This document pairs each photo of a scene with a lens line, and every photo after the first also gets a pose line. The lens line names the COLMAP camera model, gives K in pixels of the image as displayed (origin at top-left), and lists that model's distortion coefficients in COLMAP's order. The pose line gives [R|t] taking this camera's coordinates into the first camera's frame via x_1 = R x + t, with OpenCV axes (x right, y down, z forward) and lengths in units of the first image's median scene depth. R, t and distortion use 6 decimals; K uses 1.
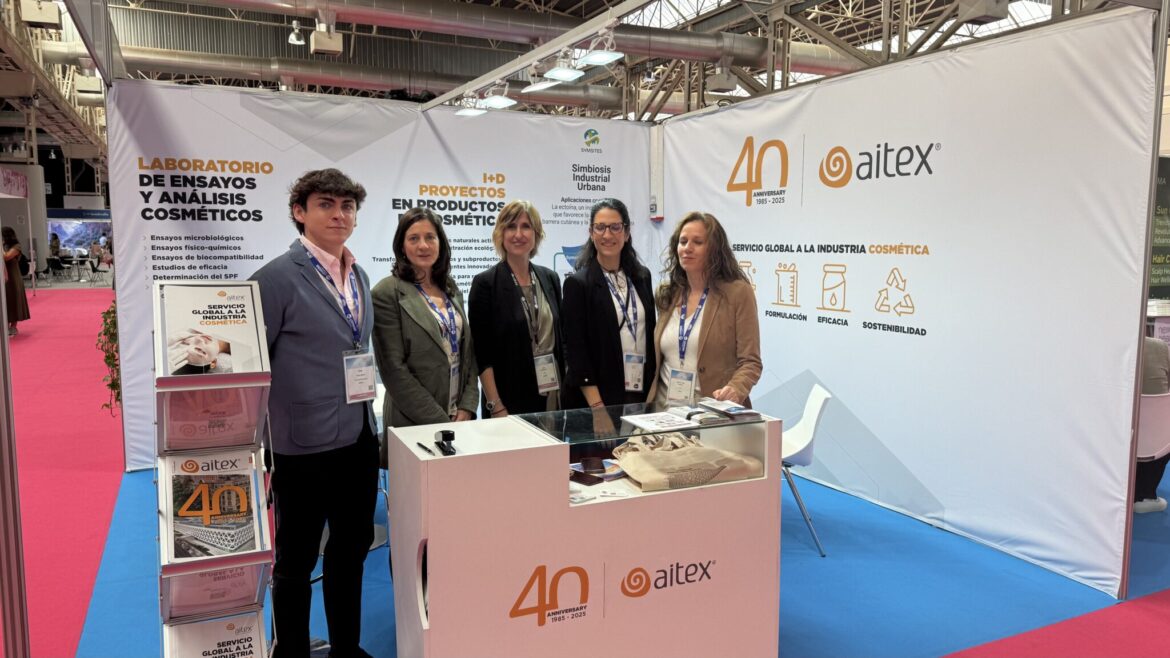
lens RADIAL K [[791.4, 0, 587.2], [0, 791.4, 334.5], [0, 0, 1]] dist [0.157747, -0.253355]
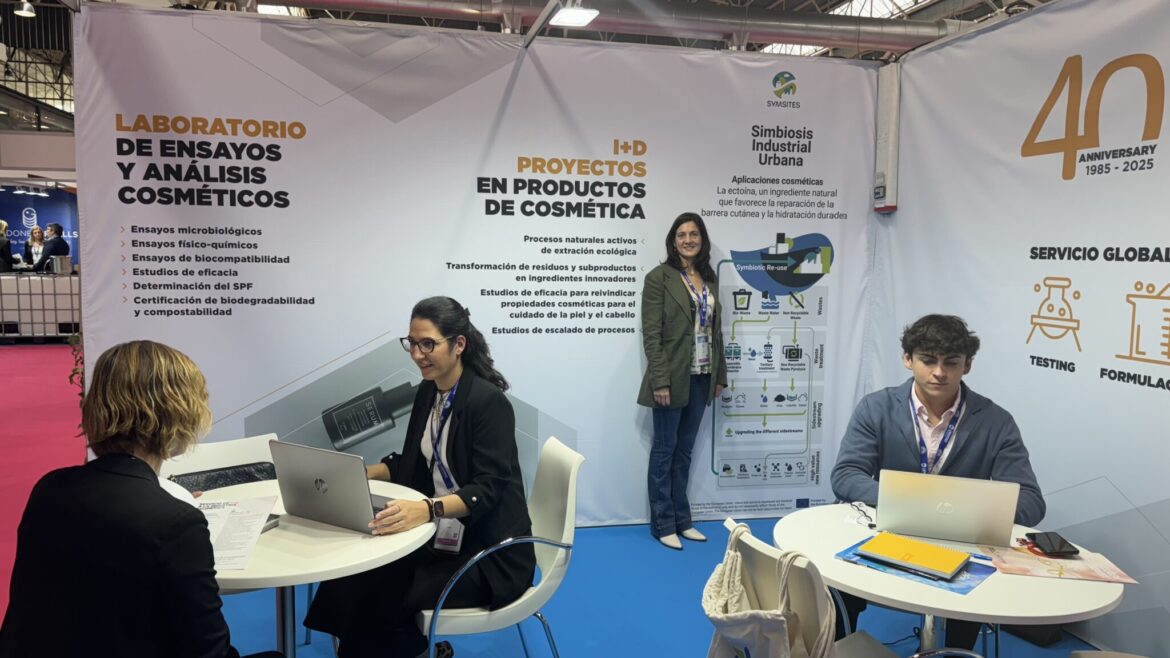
lens RADIAL K [[791.4, 0, 587.2], [0, 791.4, 334.5], [0, 0, 1]] dist [0.157747, -0.253355]
pose [[0.972952, 0.034813, -0.228370, 0.007529], [-0.038704, 0.999172, -0.012579, -0.033731], [0.227743, 0.021078, 0.973493, 0.396135]]
